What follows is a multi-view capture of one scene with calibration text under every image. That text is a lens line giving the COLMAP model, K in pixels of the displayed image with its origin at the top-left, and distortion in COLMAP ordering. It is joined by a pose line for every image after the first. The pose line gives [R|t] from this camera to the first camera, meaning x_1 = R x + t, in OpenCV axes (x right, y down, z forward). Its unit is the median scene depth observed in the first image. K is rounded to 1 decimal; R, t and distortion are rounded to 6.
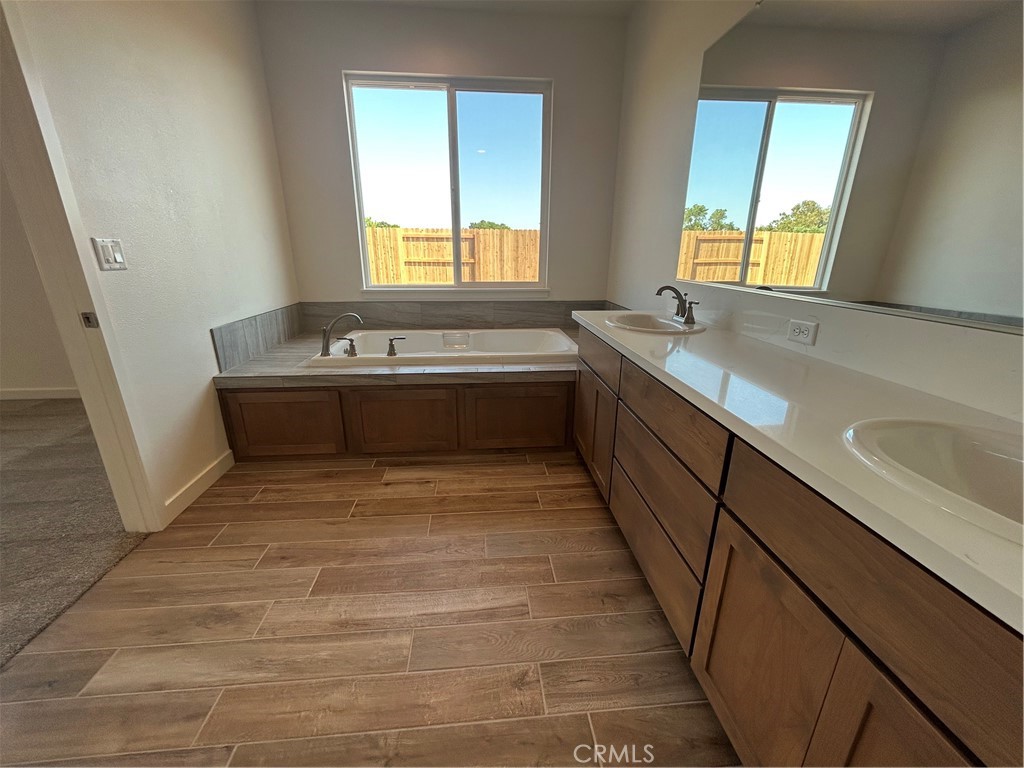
lens RADIAL K [[411.4, 0, 513.7], [0, 411.4, 386.2], [0, 0, 1]] dist [0.000986, -0.001391]
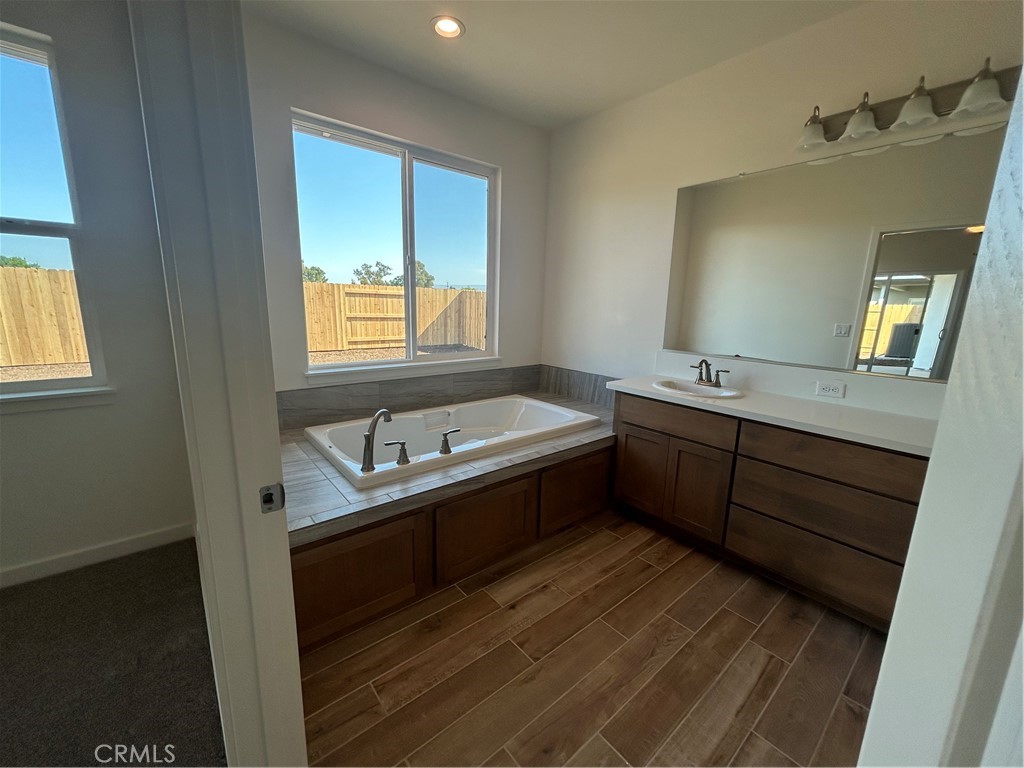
lens RADIAL K [[411.4, 0, 512.1], [0, 411.4, 386.4], [0, 0, 1]] dist [0.000986, -0.001391]
pose [[0.821148, -0.098444, 0.562161, -0.699567], [0.160449, 0.985104, -0.061859, -0.146411], [-0.547697, 0.140993, 0.824711, 0.230215]]
